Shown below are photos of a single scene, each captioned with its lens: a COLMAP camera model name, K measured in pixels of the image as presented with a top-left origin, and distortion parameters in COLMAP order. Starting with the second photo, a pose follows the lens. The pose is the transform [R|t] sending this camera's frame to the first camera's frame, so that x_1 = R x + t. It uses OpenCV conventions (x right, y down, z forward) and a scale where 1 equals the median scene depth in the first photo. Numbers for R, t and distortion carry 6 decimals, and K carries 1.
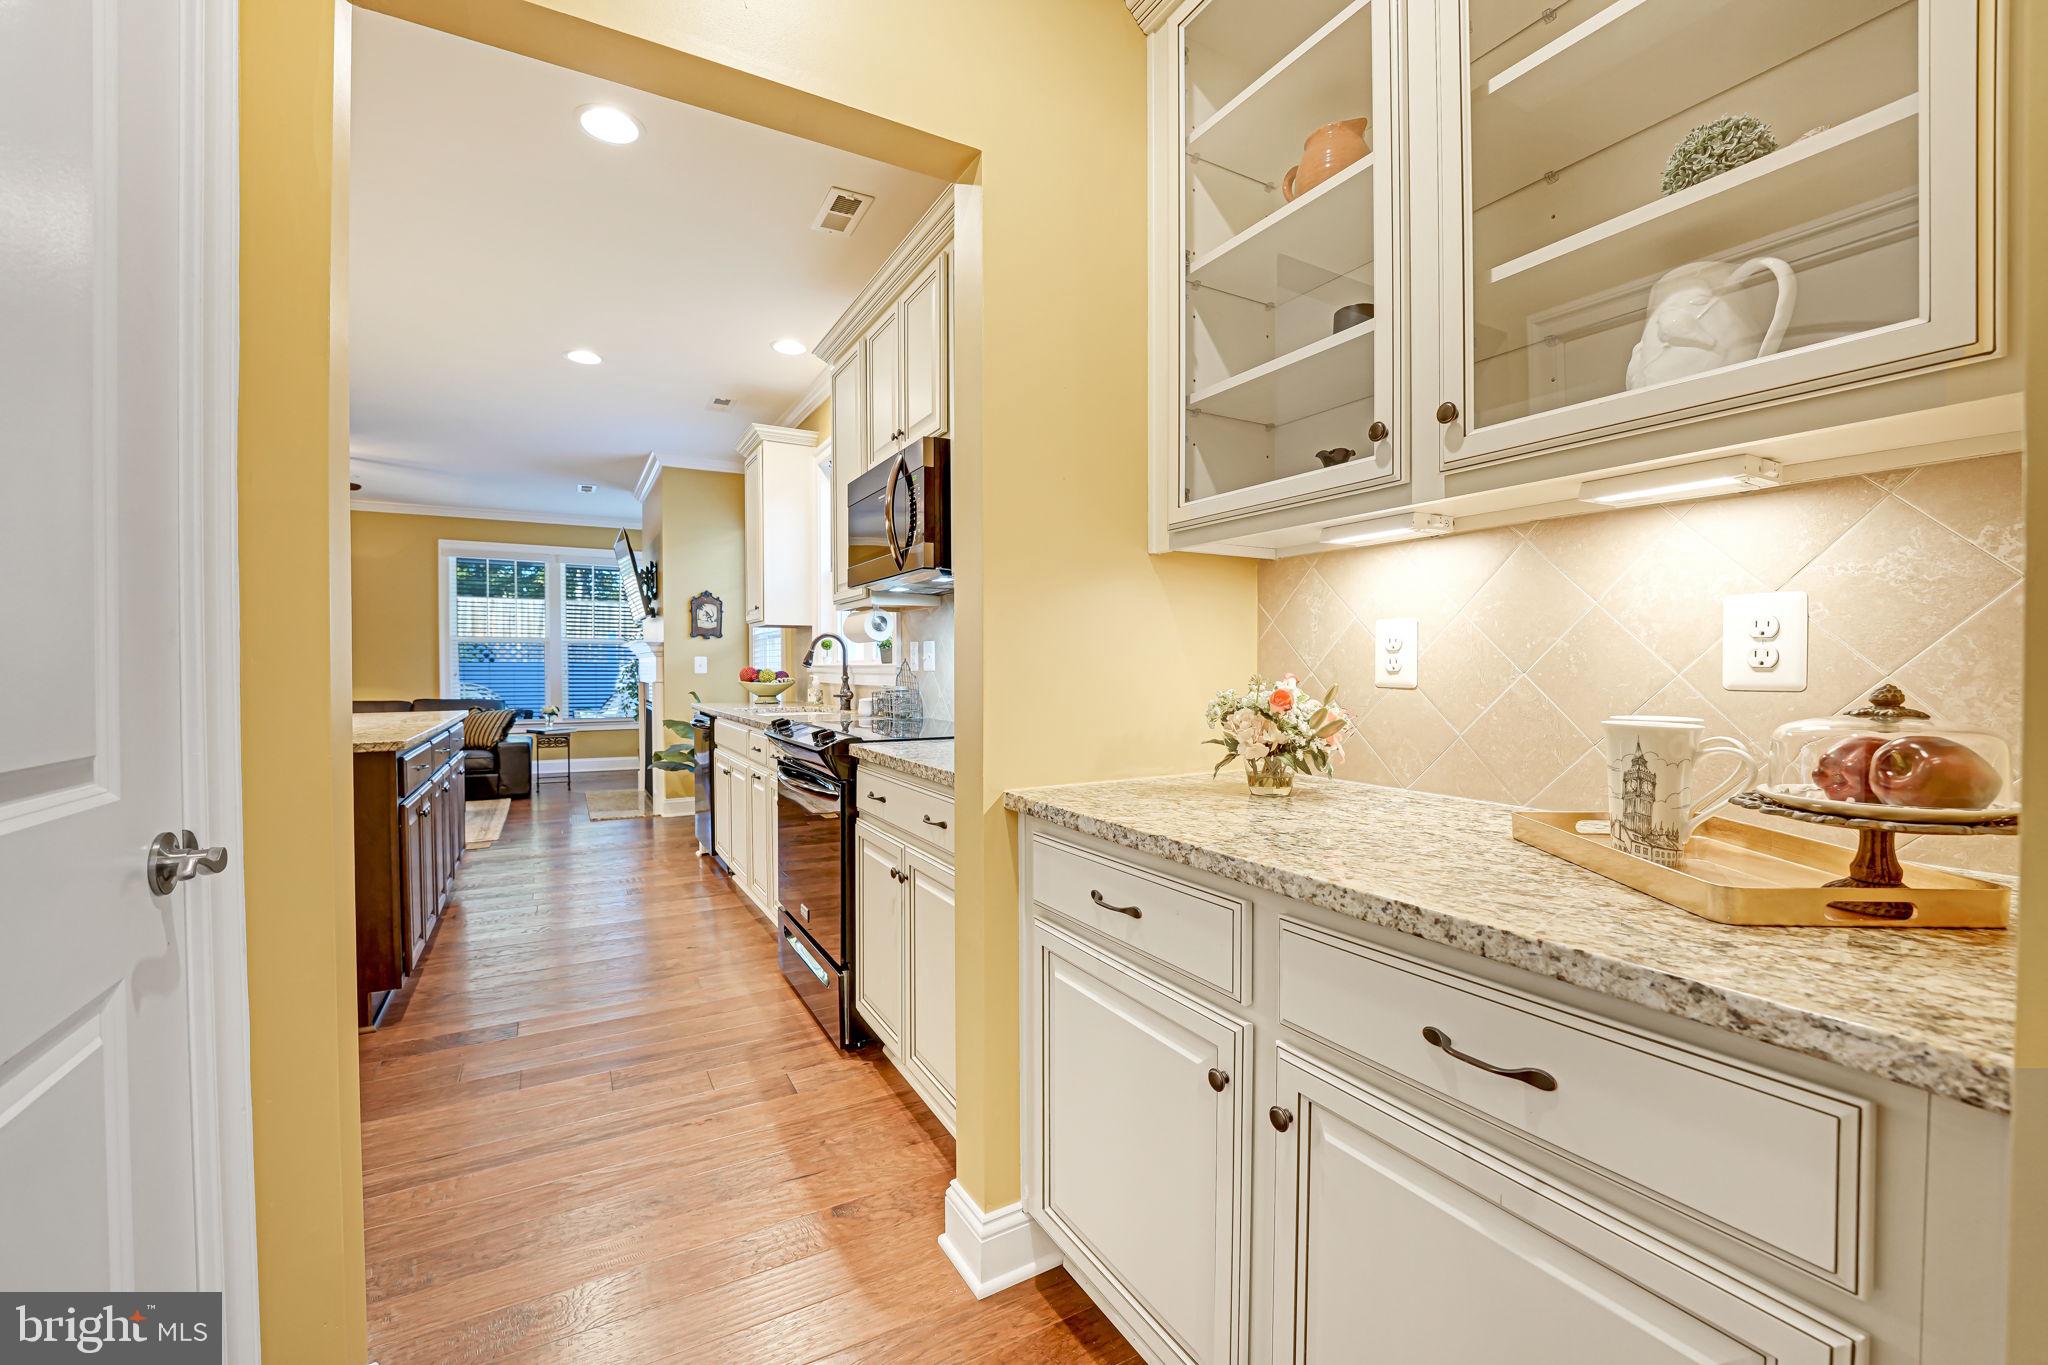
lens RADIAL K [[833.7, 0, 1019.6], [0, 833.7, 680.6], [0, 0, 1]] dist [-0.014964, 0.000016]
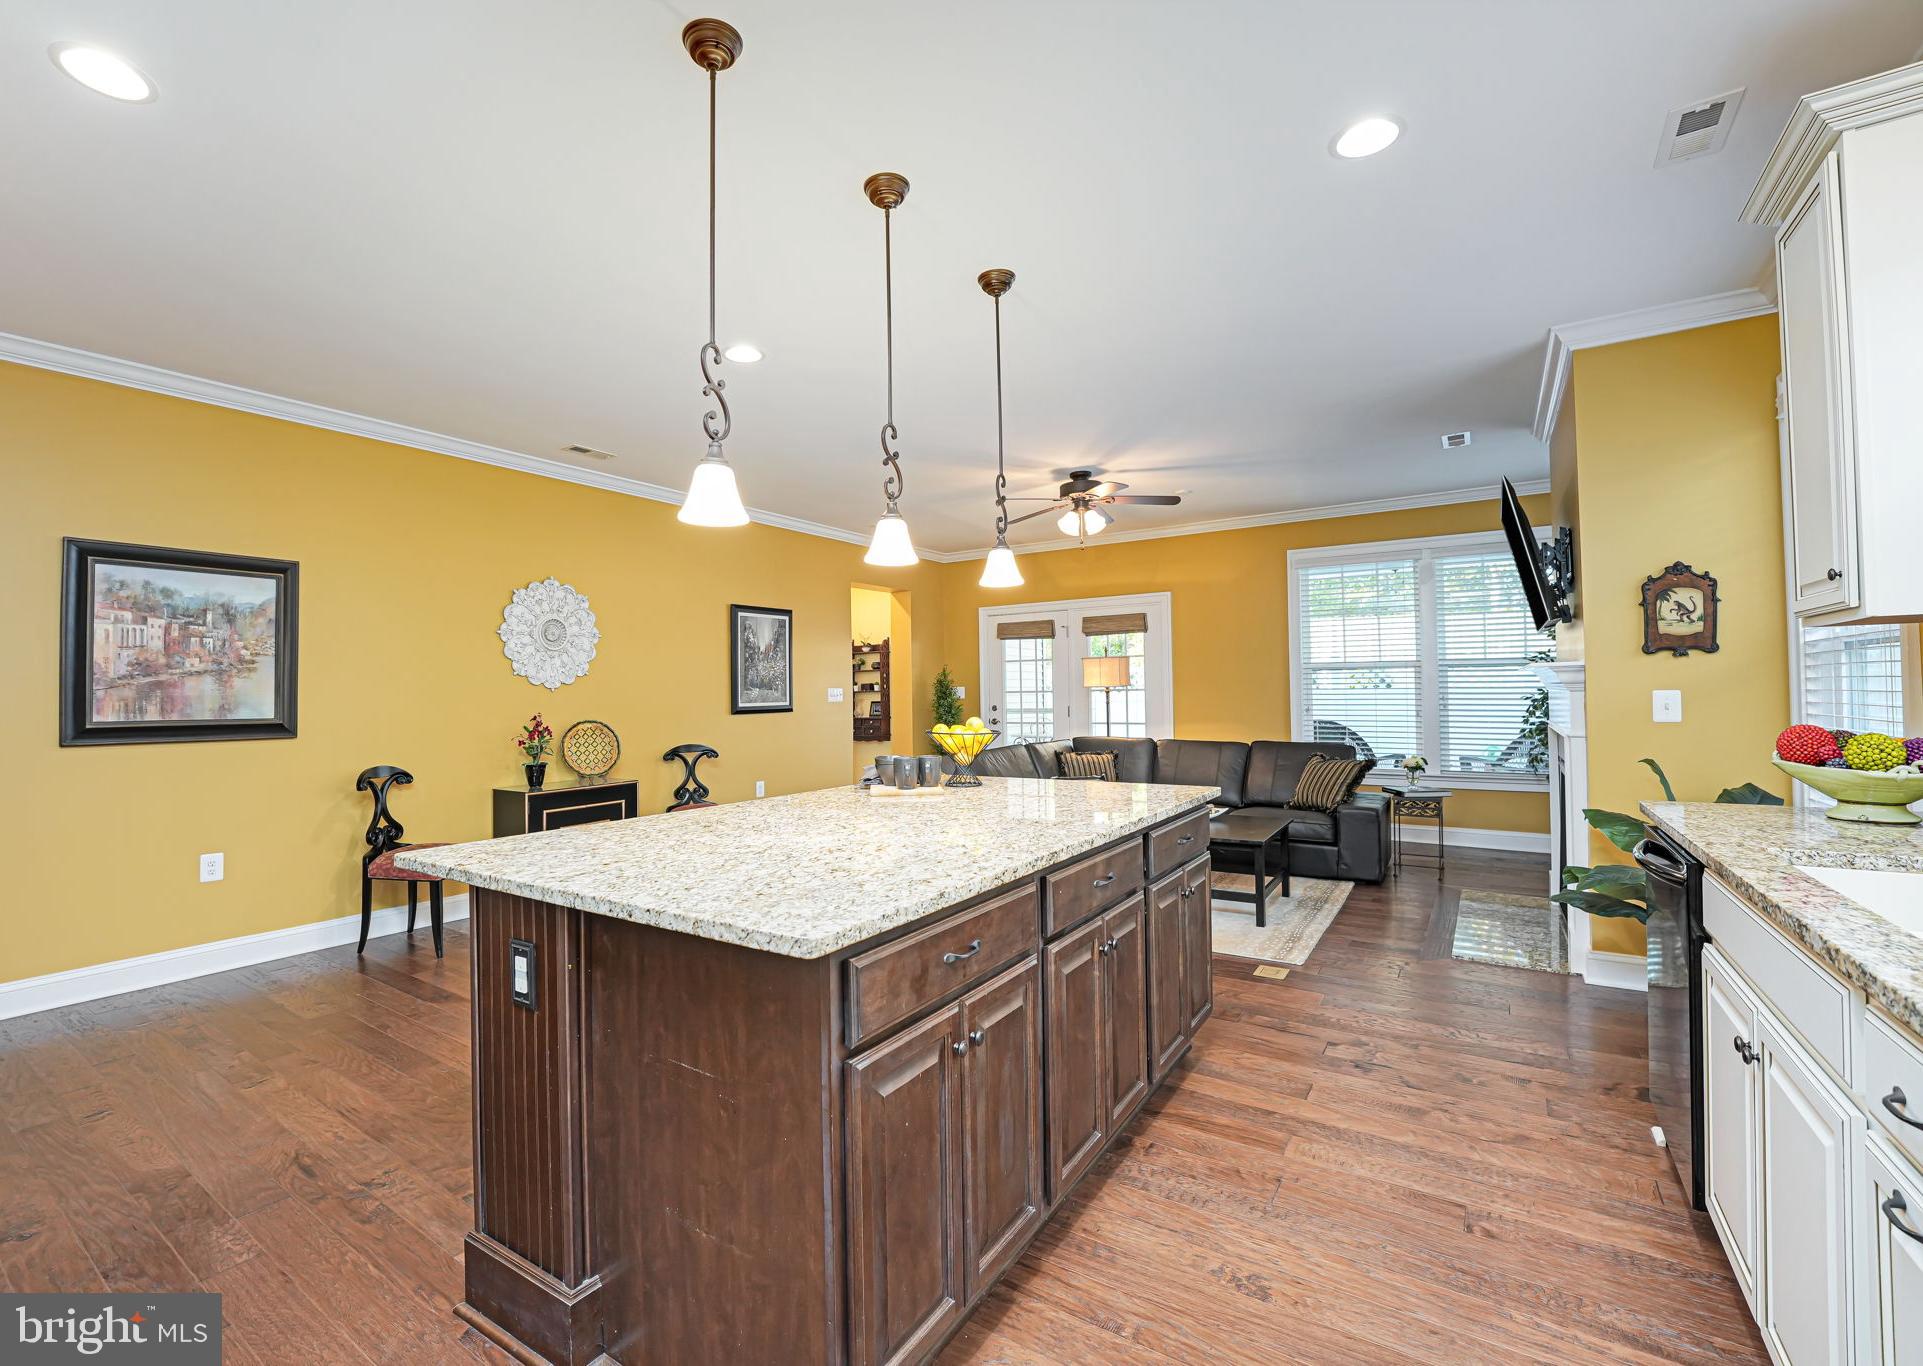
lens RADIAL K [[815.6, 0, 957.7], [0, 815.6, 676.9], [0, 0, 1]] dist [-0.016650, 0.000132]
pose [[0.456073, -0.021489, -0.889683, -0.134315], [-0.001031, 0.999695, -0.024674, -0.023752], [0.889942, 0.012170, 0.455912, 0.366957]]
